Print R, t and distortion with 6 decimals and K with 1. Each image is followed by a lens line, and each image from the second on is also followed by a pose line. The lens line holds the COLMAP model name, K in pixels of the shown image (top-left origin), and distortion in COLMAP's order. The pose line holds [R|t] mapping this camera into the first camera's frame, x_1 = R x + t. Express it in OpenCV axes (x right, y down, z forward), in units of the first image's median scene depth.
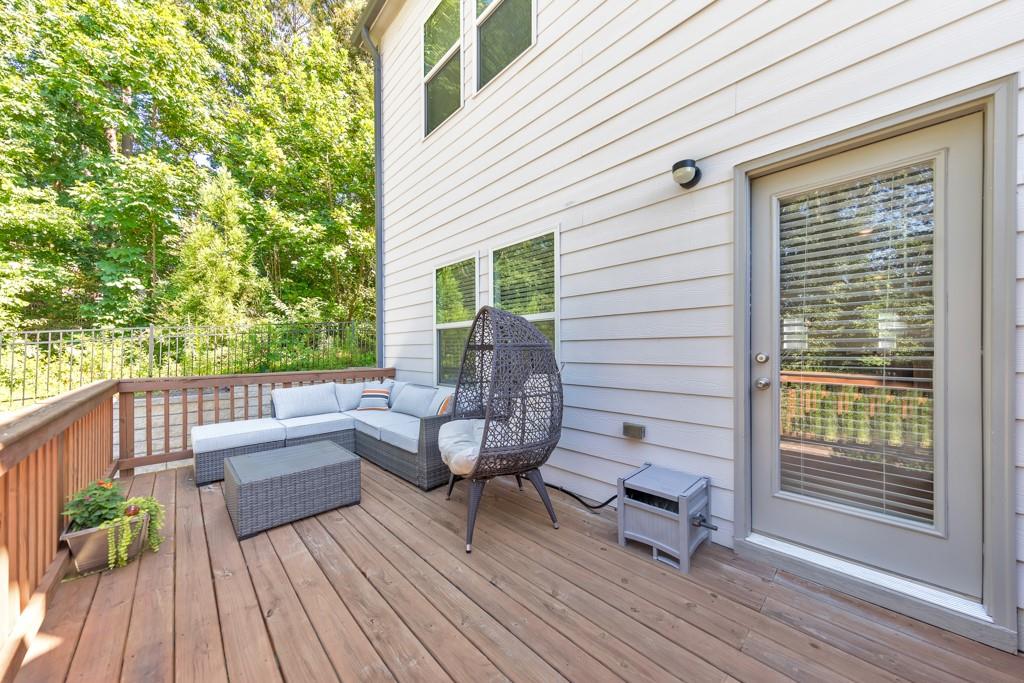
lens RADIAL K [[349.5, 0, 508.1], [0, 349.5, 346.0], [0, 0, 1]] dist [0.000002, -0.000032]
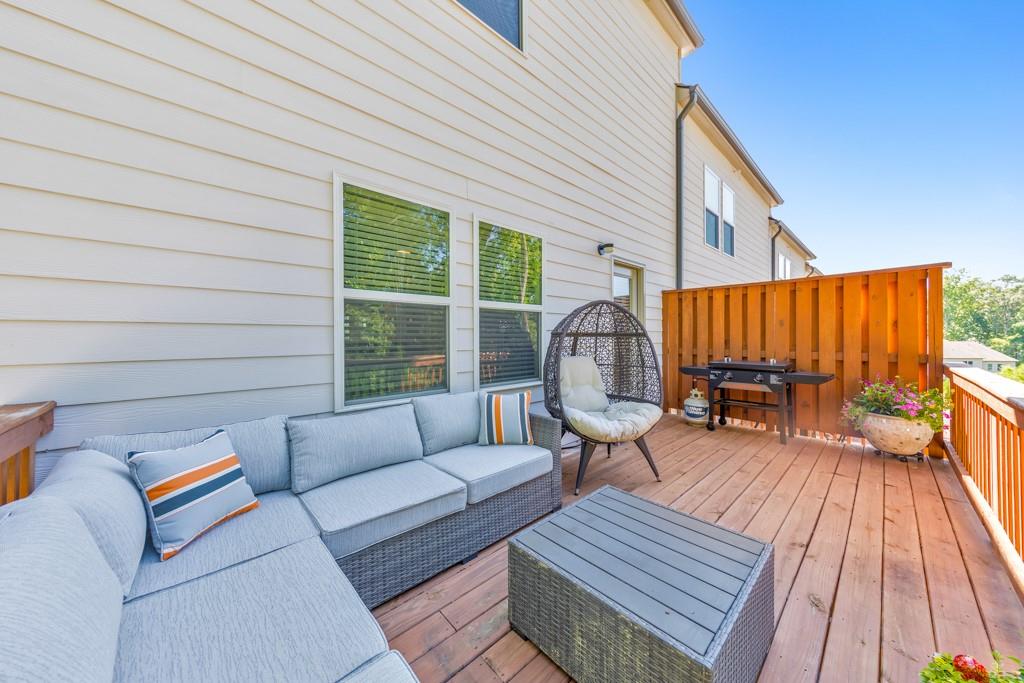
lens RADIAL K [[344.7, 0, 513.5], [0, 344.7, 335.6], [0, 0, 1]] dist [0.001376, 0.000017]
pose [[0.018031, 0.004684, 0.999826, -0.623387], [-0.001593, 0.999988, -0.004656, 0.007299], [-0.999836, -0.001509, 0.018039, 0.646579]]
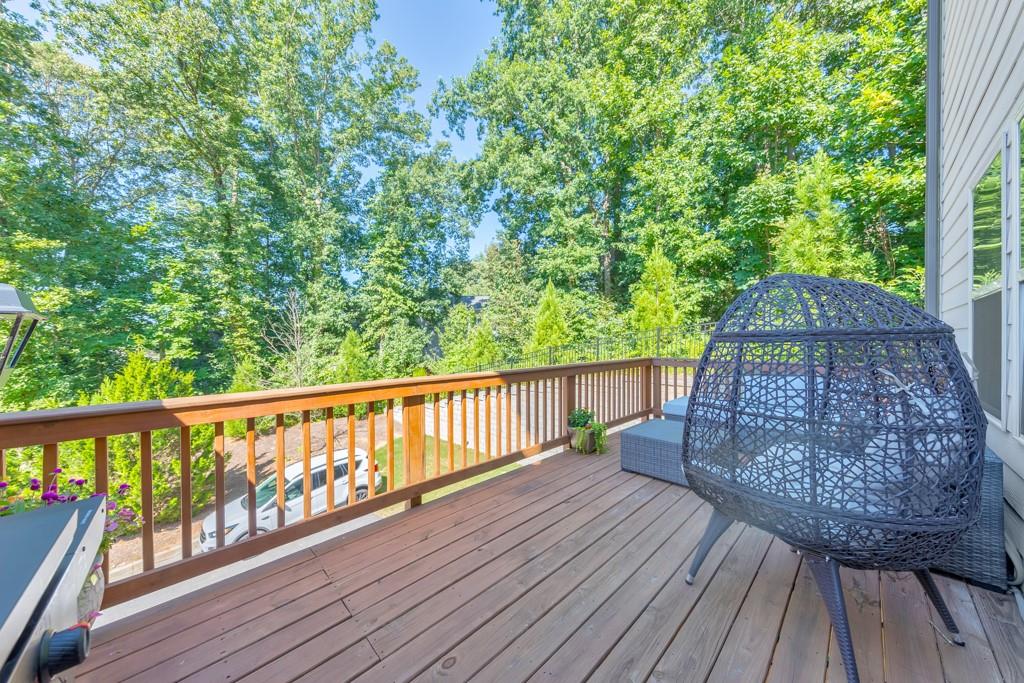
lens RADIAL K [[344.7, 0, 513.5], [0, 344.7, 335.6], [0, 0, 1]] dist [0.001376, 0.000017]
pose [[0.000697, -0.006568, -0.999978, 0.297149], [0.015342, 0.999861, -0.006556, -0.000879], [0.999882, -0.015337, 0.000798, 0.244659]]
